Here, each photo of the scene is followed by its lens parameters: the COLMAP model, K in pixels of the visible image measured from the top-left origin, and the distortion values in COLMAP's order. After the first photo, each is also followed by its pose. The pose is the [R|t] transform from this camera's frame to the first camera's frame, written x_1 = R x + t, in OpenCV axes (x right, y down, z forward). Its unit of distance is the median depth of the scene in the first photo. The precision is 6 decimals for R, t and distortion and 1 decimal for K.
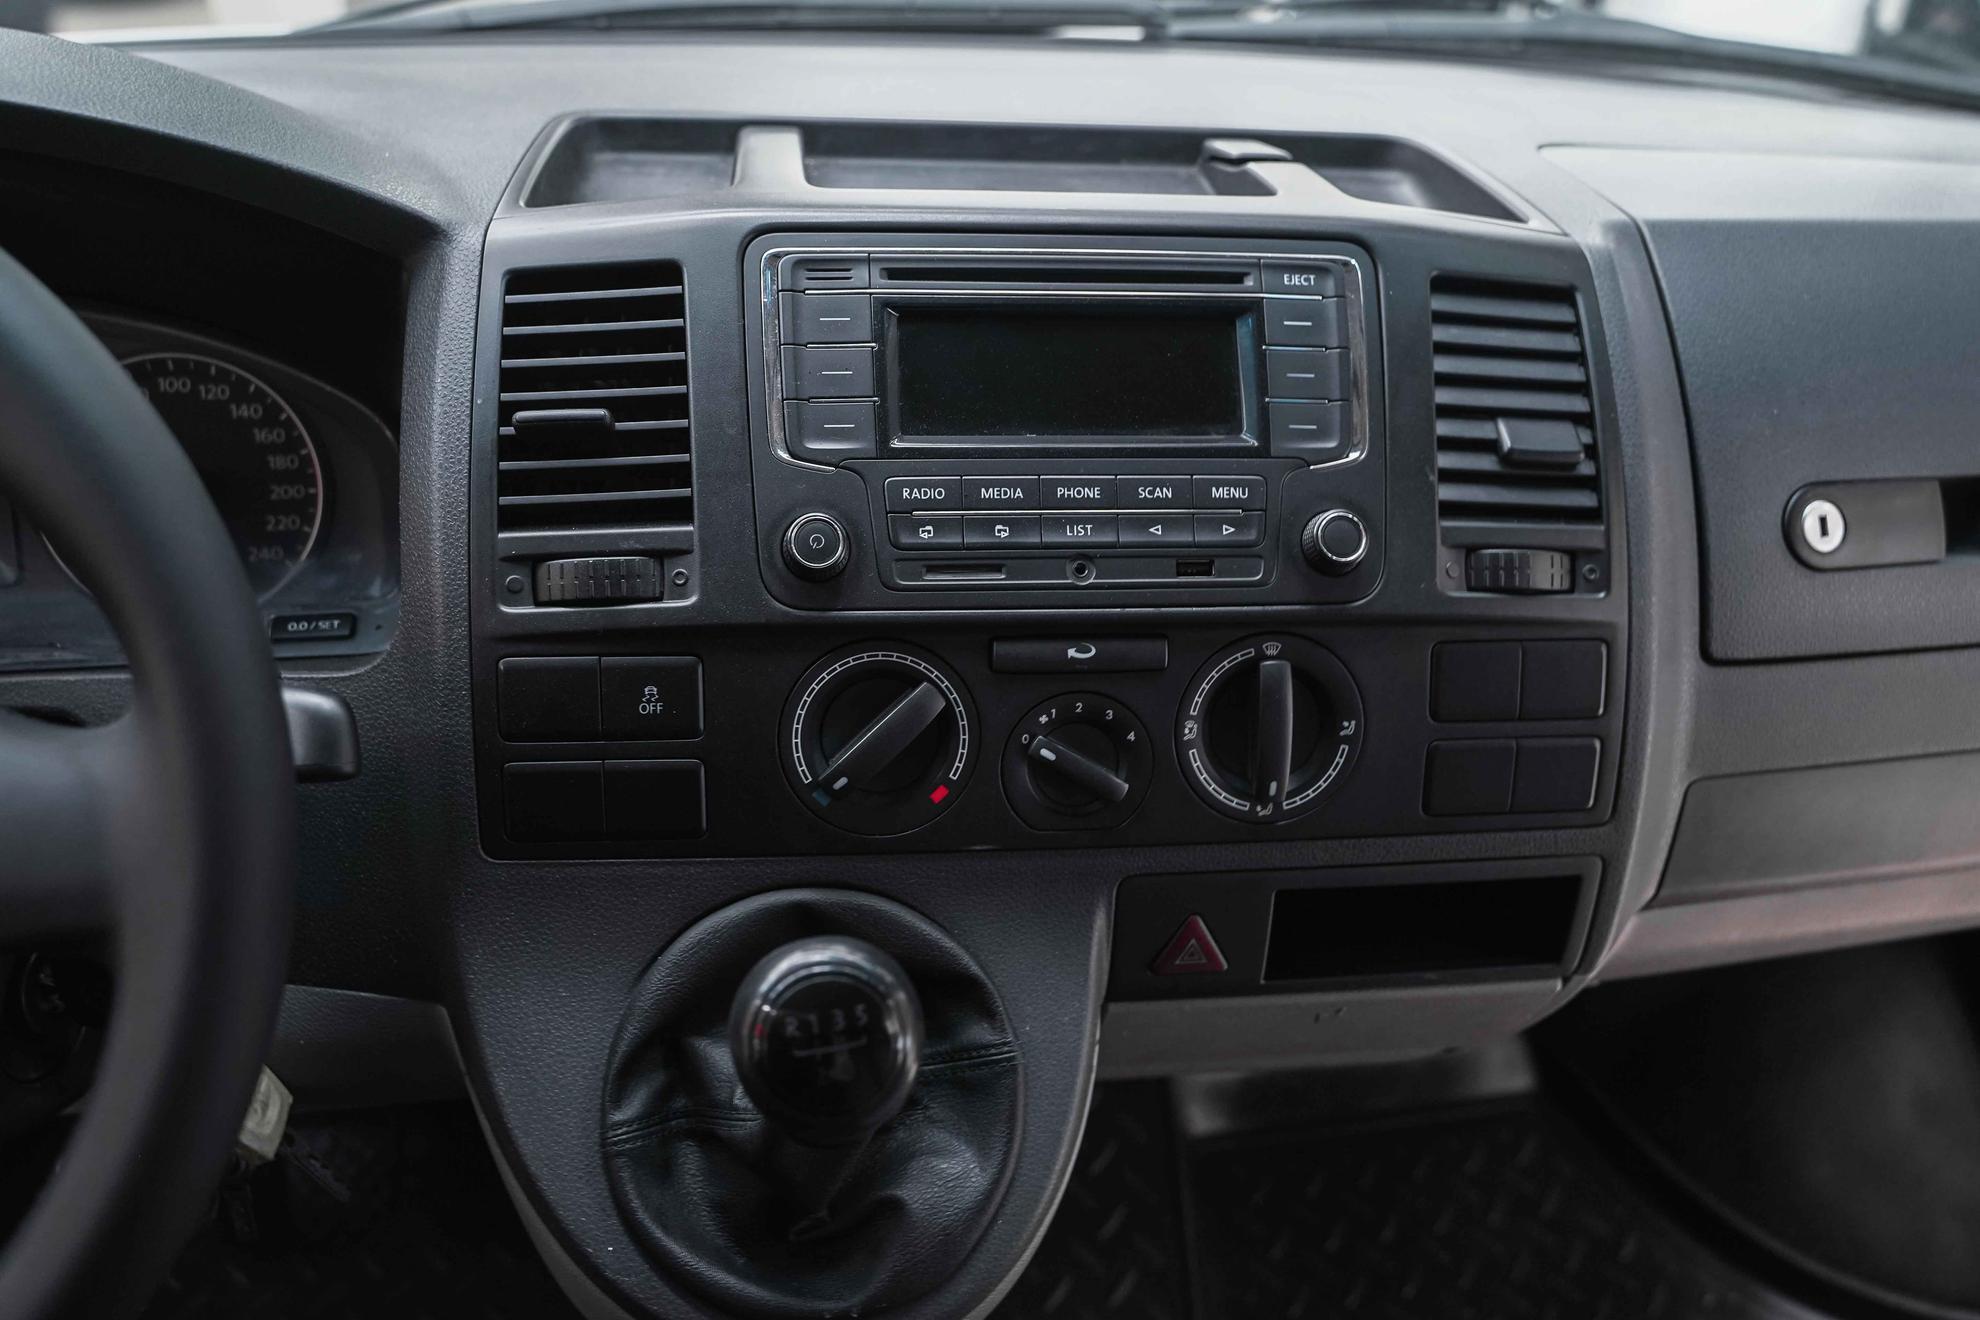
lens RADIAL K [[1615.7, 0, 990.1], [0, 1615.7, 640.3], [0, 0, 1]] dist [-0.008516, 0.010749]
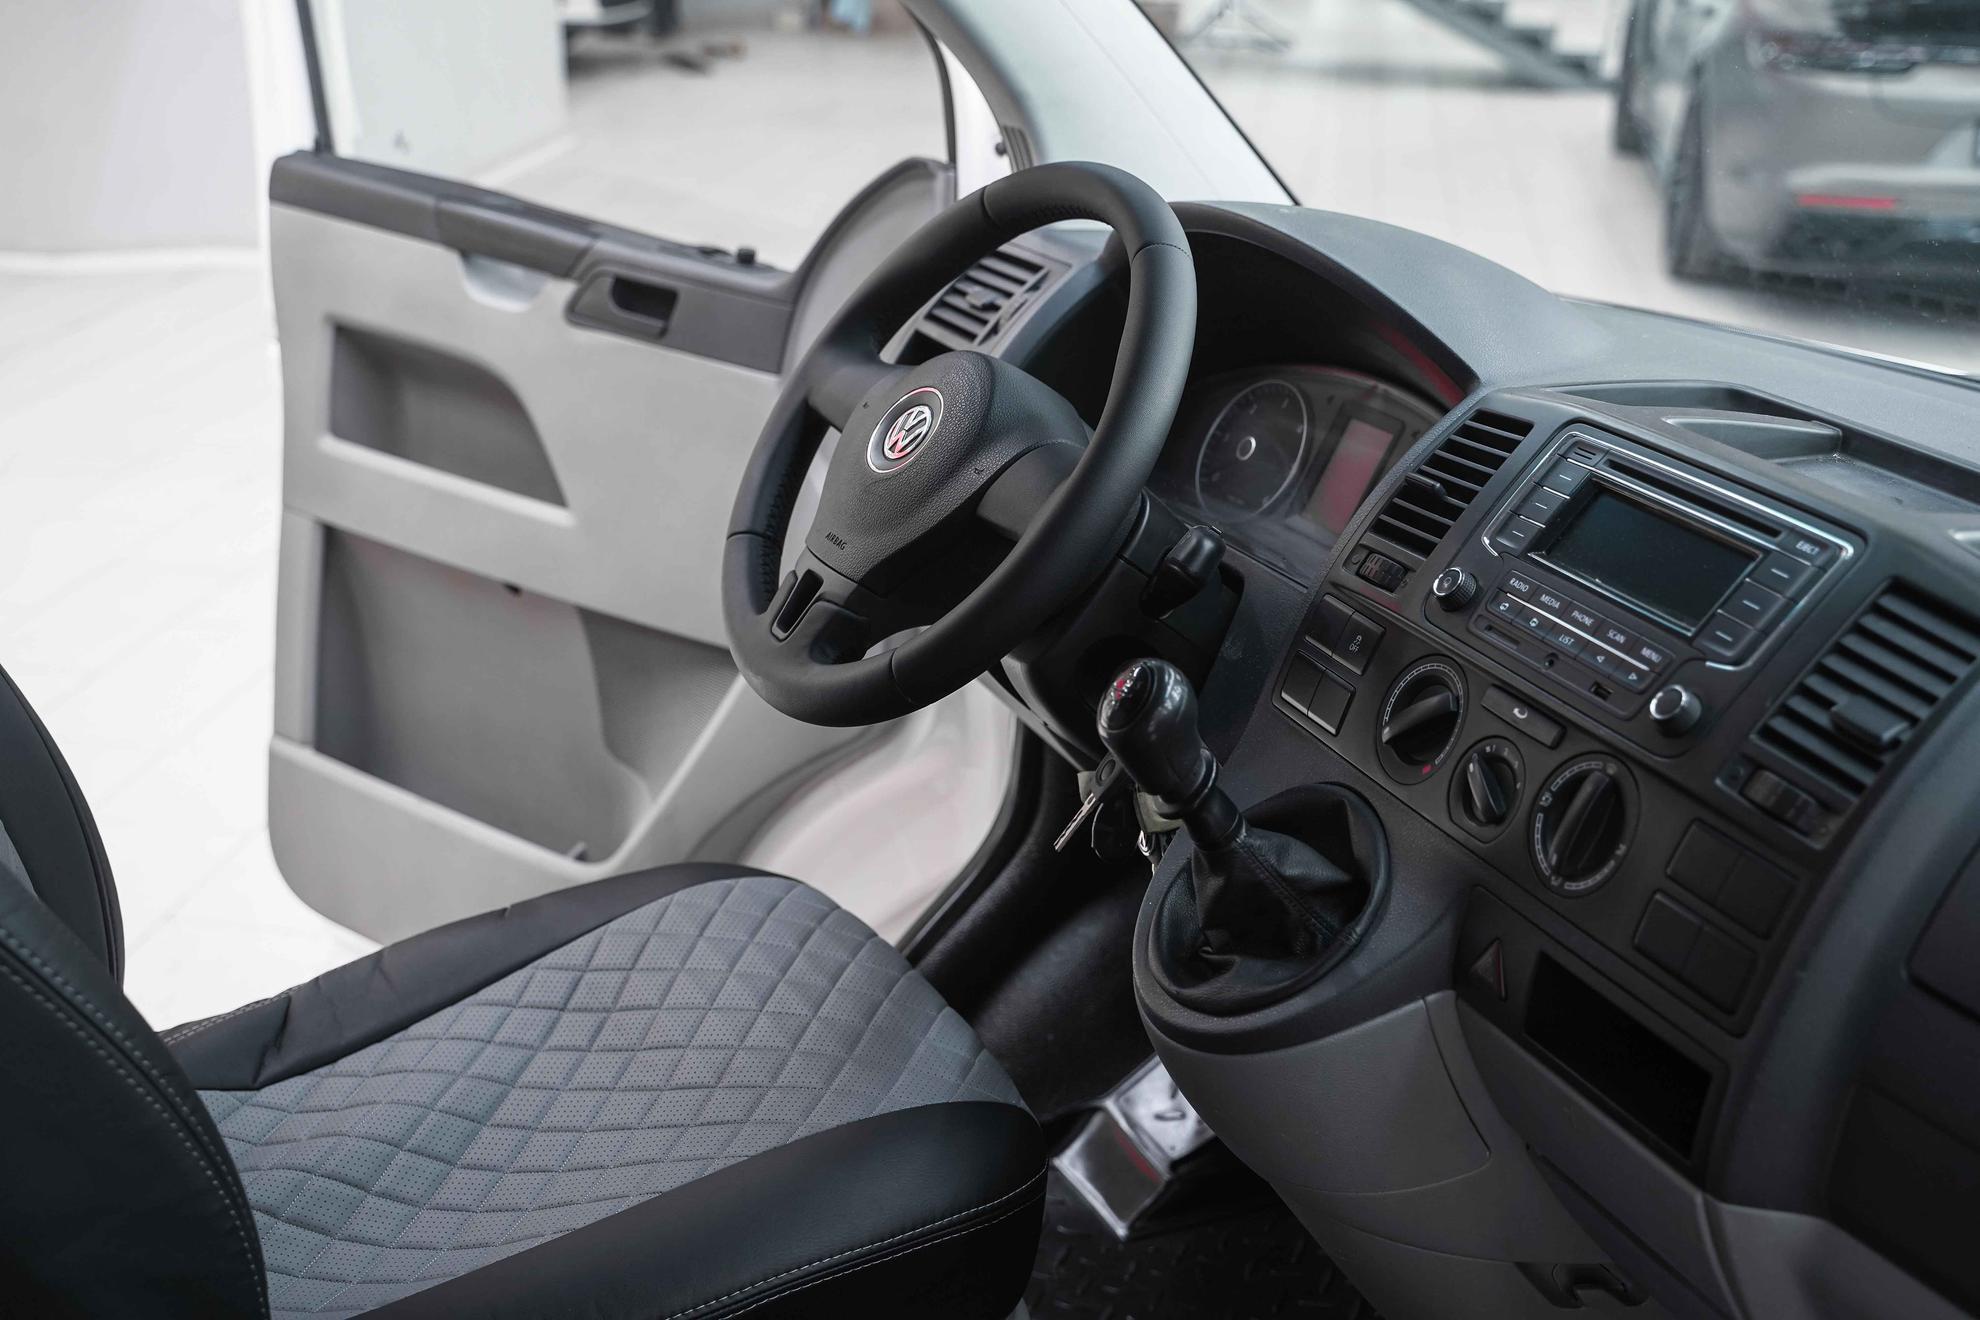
lens RADIAL K [[2400.9, 0, 974.7], [0, 2400.9, 657.3], [0, 0, 1]] dist [0.009109, 0.000000]
pose [[0.264837, 0.279375, -0.922936, 1.800438], [-0.553624, 0.827704, 0.091686, 0.037086], [0.789533, 0.486678, 0.373875, -0.181777]]
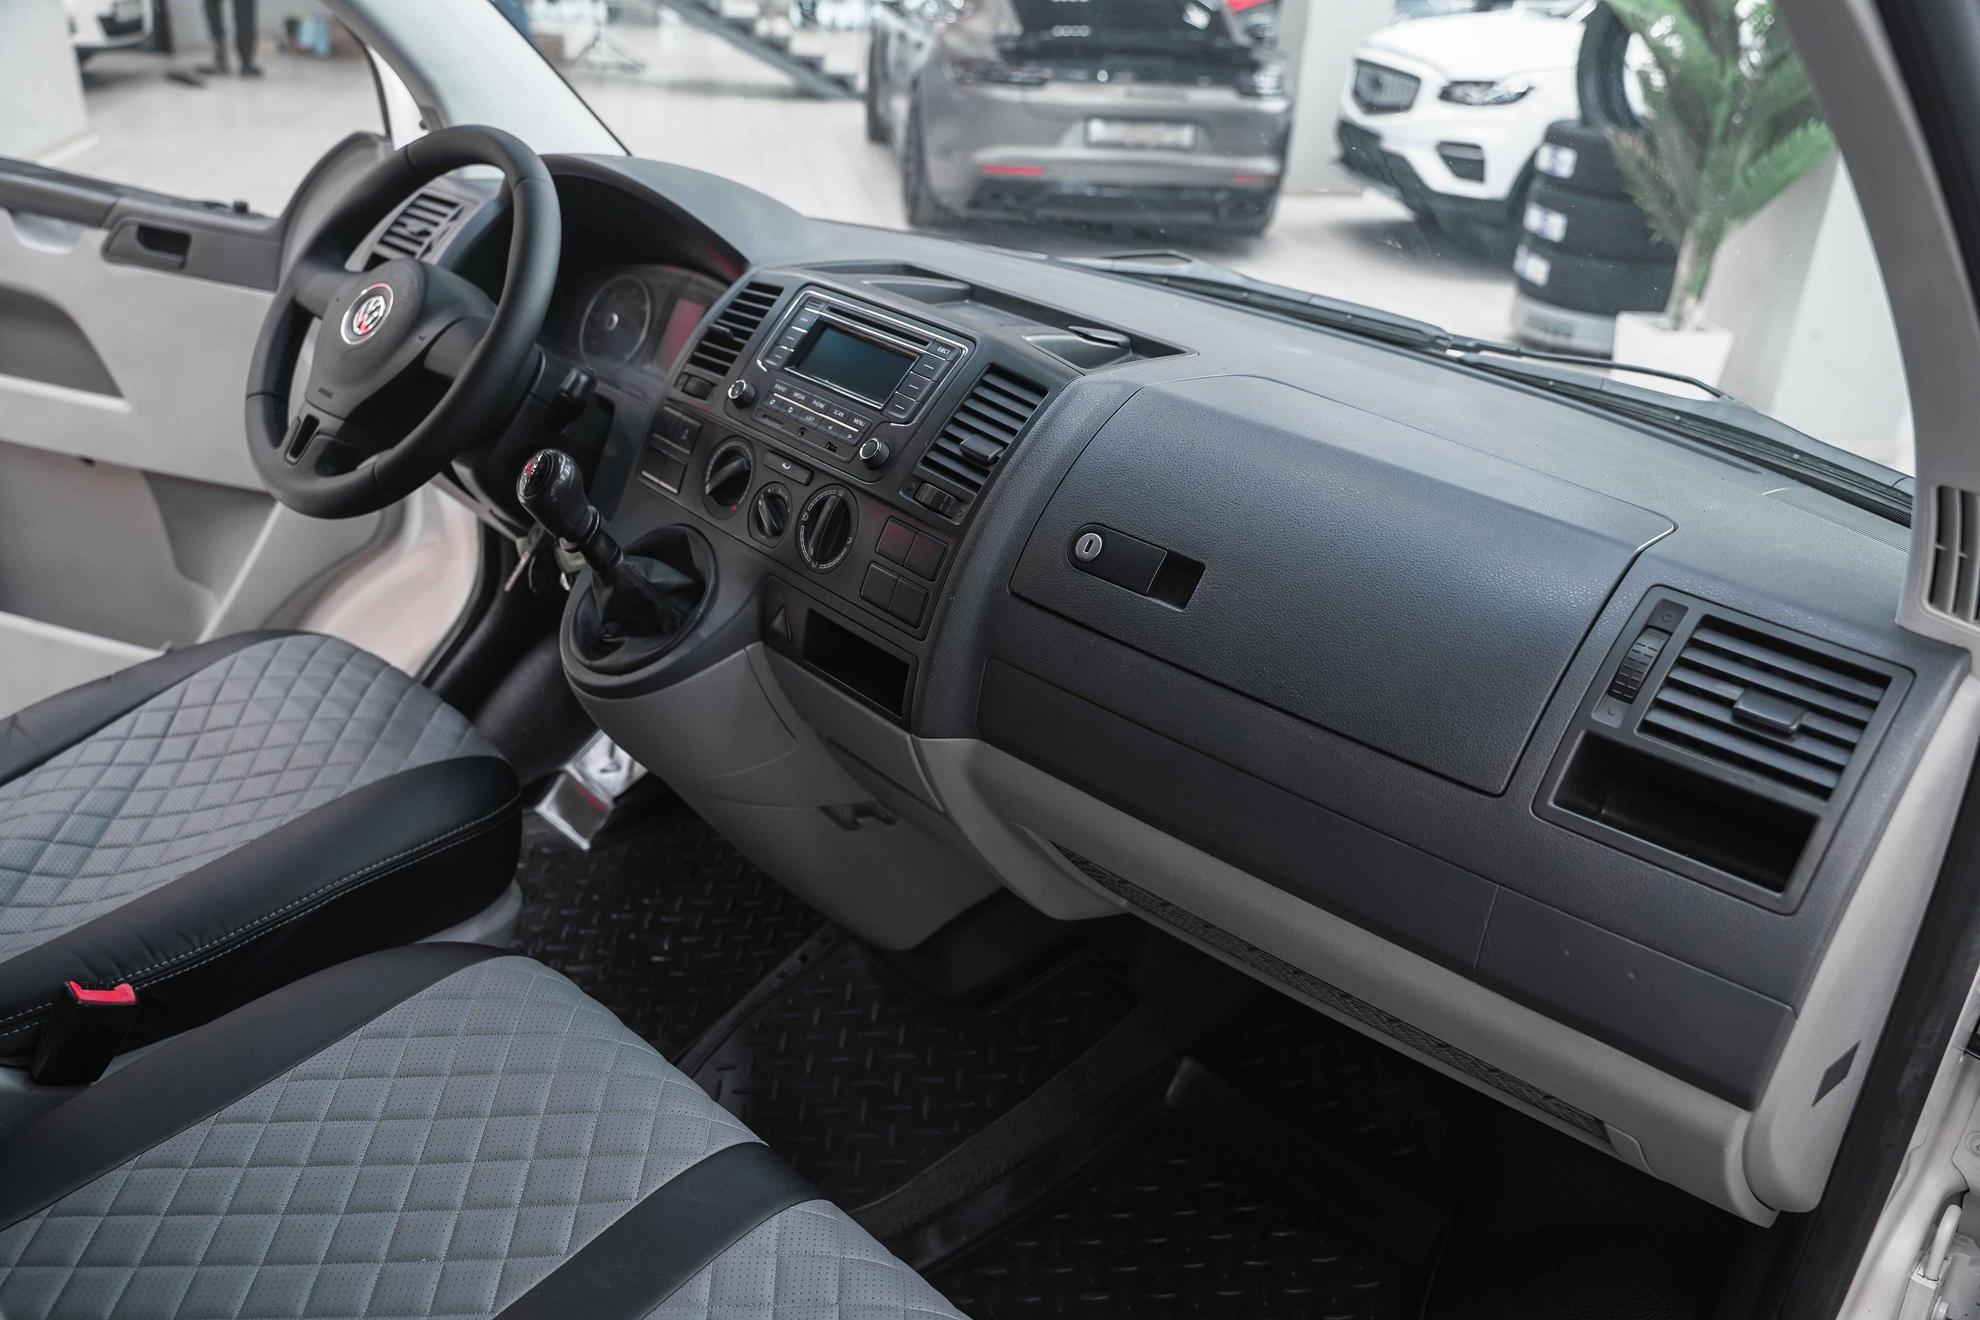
lens RADIAL K [[1615.7, 0, 996.3], [0, 1615.7, 674.4], [0, 0, 1]] dist [-0.008516, 0.010749]
pose [[0.557874, 0.331535, -0.760829, 1.996177], [-0.491325, 0.870765, 0.019178, 0.071833], [0.668862, 0.363116, 0.648669, -0.171923]]
